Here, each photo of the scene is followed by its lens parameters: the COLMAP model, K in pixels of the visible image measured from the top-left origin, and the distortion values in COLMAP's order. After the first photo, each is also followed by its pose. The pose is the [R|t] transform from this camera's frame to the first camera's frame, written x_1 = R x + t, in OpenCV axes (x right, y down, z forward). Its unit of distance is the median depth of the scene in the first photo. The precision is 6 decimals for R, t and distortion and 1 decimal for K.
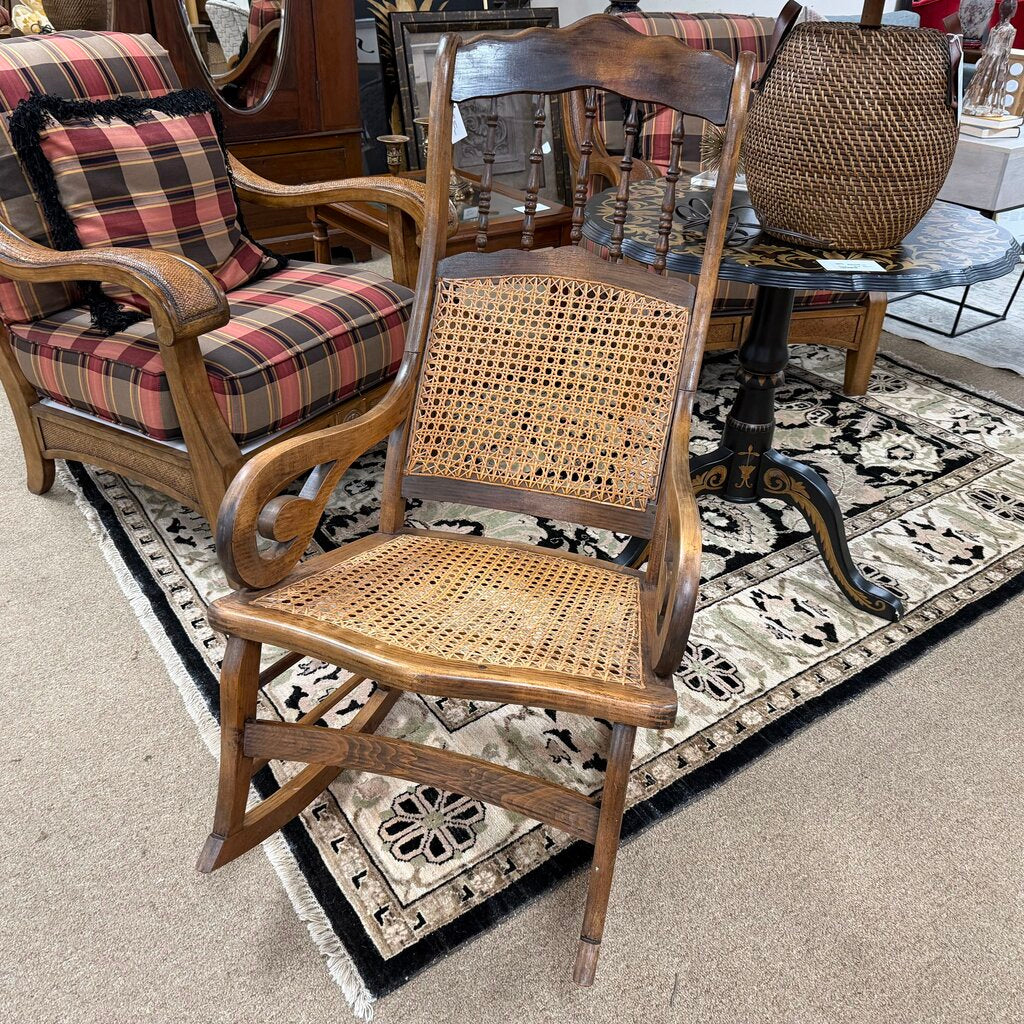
lens RADIAL K [[966.2, 0, 512.0], [0, 966.2, 512.0], [0, 0, 1]] dist [0.086884, -0.164295]
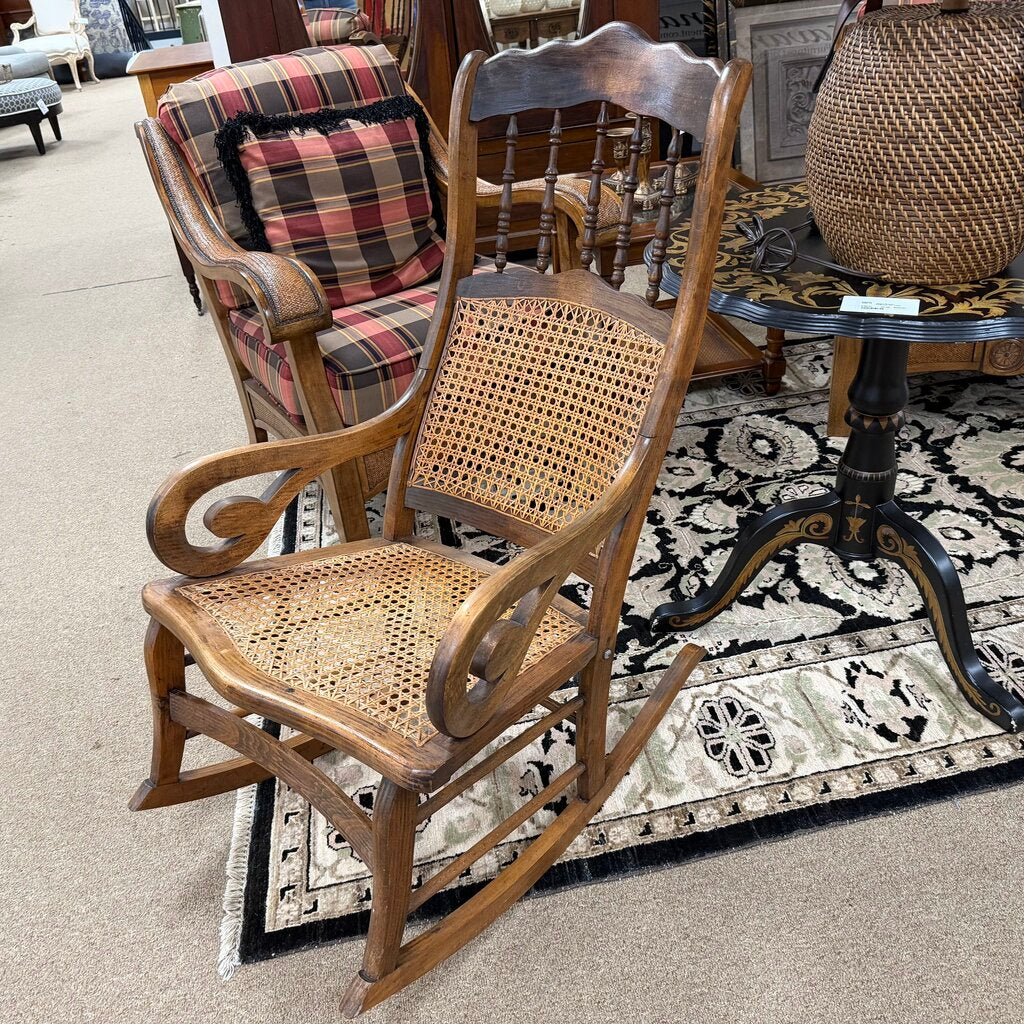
lens RADIAL K [[966.2, 0, 512.0], [0, 966.2, 512.0], [0, 0, 1]] dist [0.086884, -0.164295]
pose [[0.898351, 0.137329, -0.417260, 0.384648], [-0.123291, 0.990521, 0.060560, -0.079151], [0.421621, -0.002960, 0.906767, 0.099784]]
